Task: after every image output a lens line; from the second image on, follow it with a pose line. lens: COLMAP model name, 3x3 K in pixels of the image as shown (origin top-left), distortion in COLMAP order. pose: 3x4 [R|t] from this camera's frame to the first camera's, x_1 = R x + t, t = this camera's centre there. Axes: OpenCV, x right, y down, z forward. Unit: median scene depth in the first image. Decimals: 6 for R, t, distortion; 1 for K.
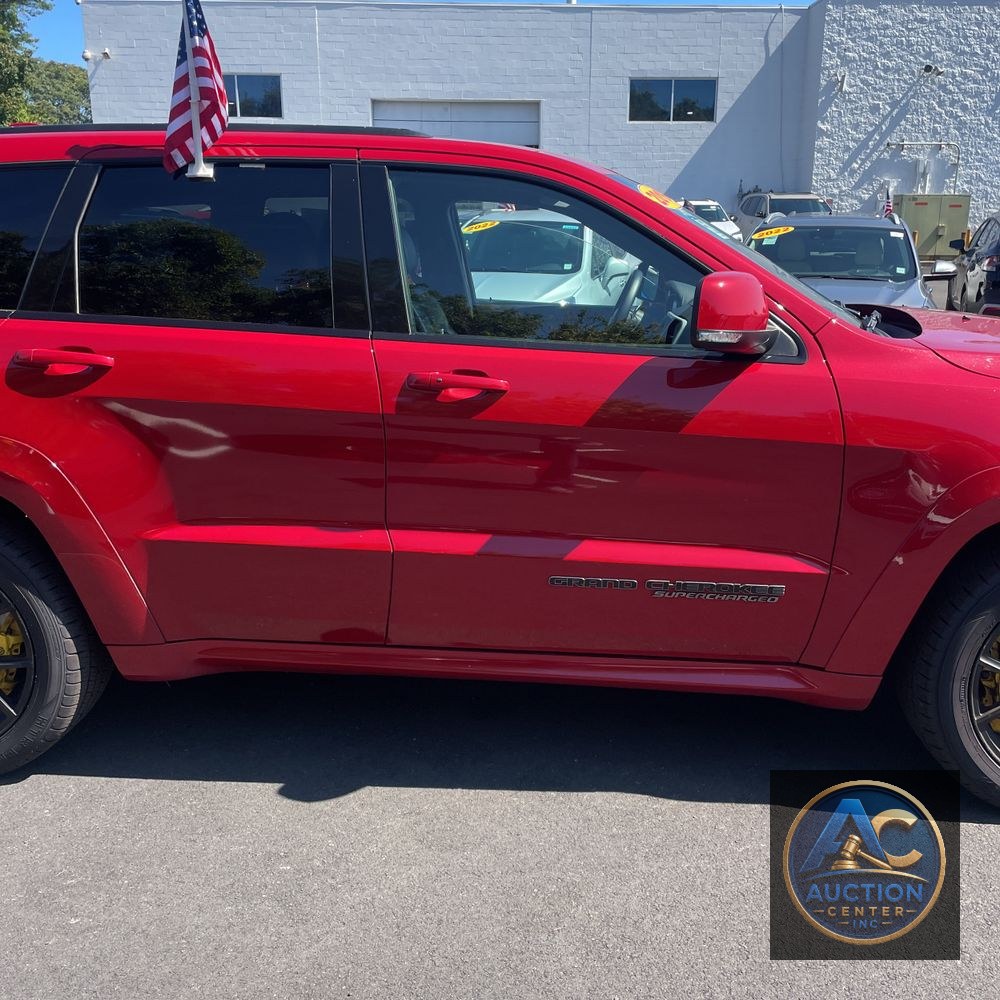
lens RADIAL K [[1005.8, 0, 511.5], [0, 1005.8, 500.7], [0, 0, 1]] dist [0.085415, -0.111668]
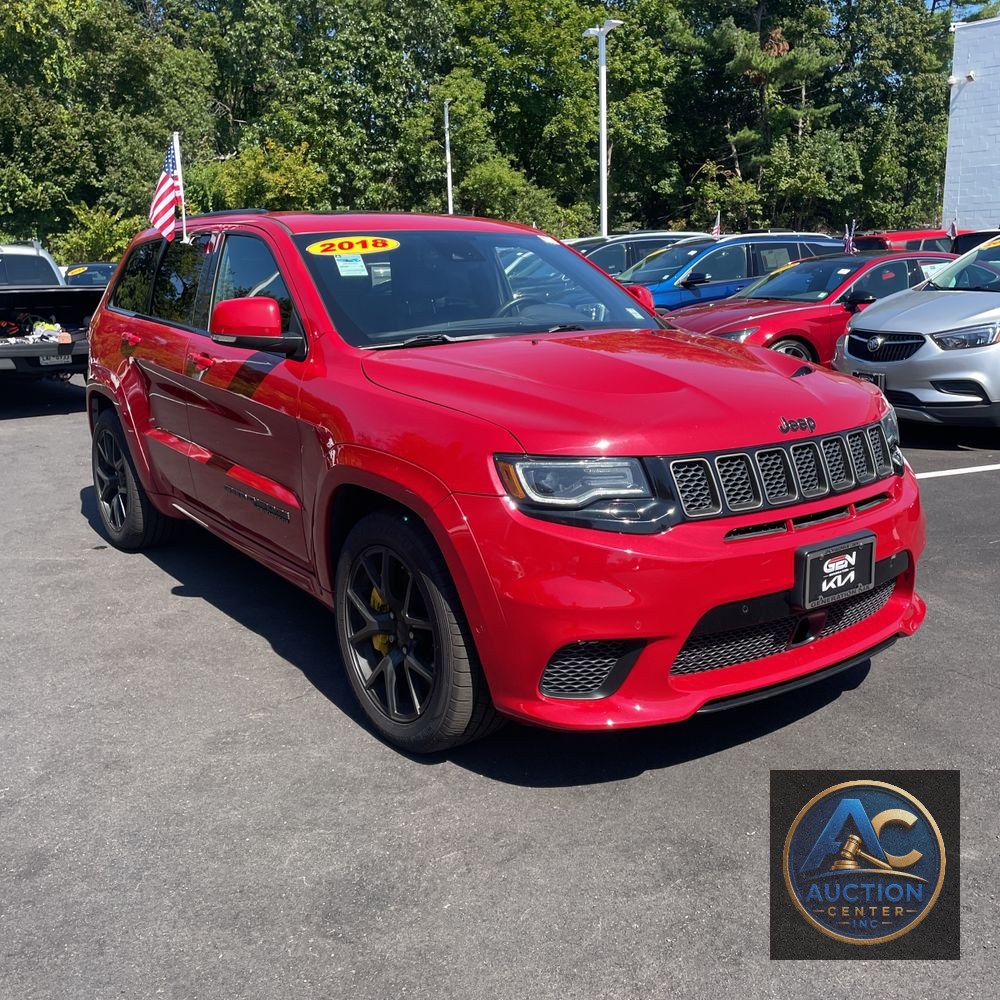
lens RADIAL K [[998.7, 0, 498.8], [0, 998.7, 501.0], [0, 0, 1]] dist [0.089573, -0.111226]
pose [[0.634784, 0.162841, -0.755336, 0.133585], [-0.174051, 0.982552, 0.065554, -0.007105], [0.752832, 0.089855, 0.652051, 0.025219]]
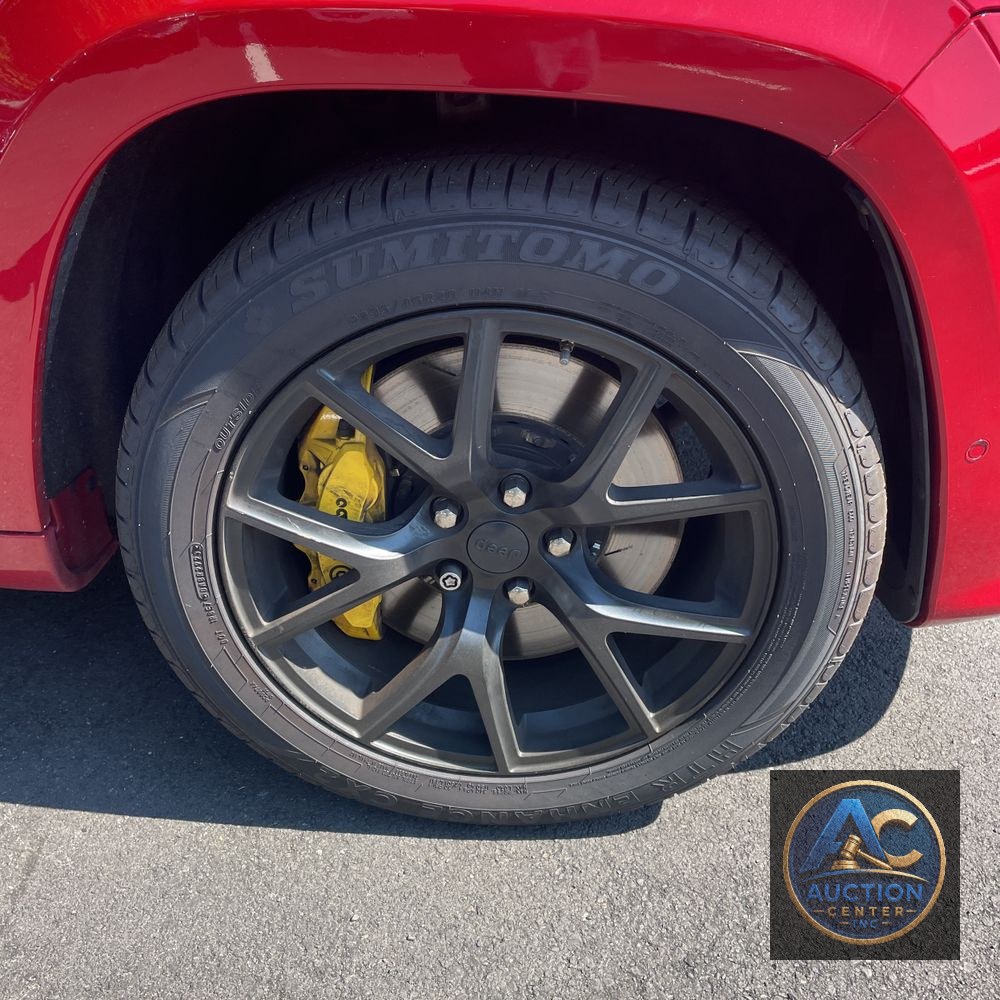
lens RADIAL K [[1023.2, 0, 499.7], [0, 1023.2, 484.0], [0, 0, 1]] dist [0.017414, 0.013191]
pose [[0.999711, -0.004248, 0.023666, 0.049009], [-0.003198, 0.952036, 0.305968, 0.002472], [-0.023830, -0.305955, 0.951748, 0.055301]]
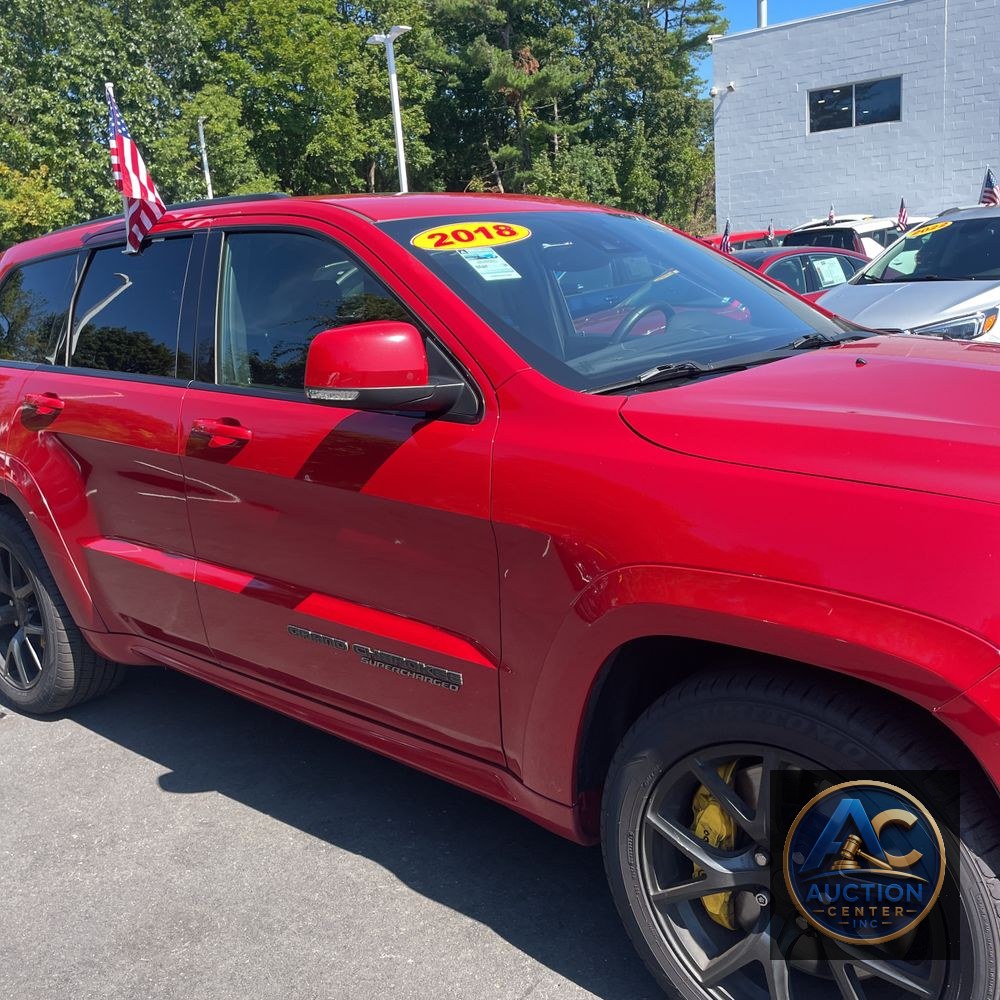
lens RADIAL K [[998.7, 0, 498.8], [0, 998.7, 501.0], [0, 0, 1]] dist [0.089573, -0.111226]
pose [[0.797496, 0.075899, -0.598531, 0.071093], [-0.081807, 0.996497, 0.017363, -0.007388], [0.597752, 0.035117, 0.800912, 0.028149]]
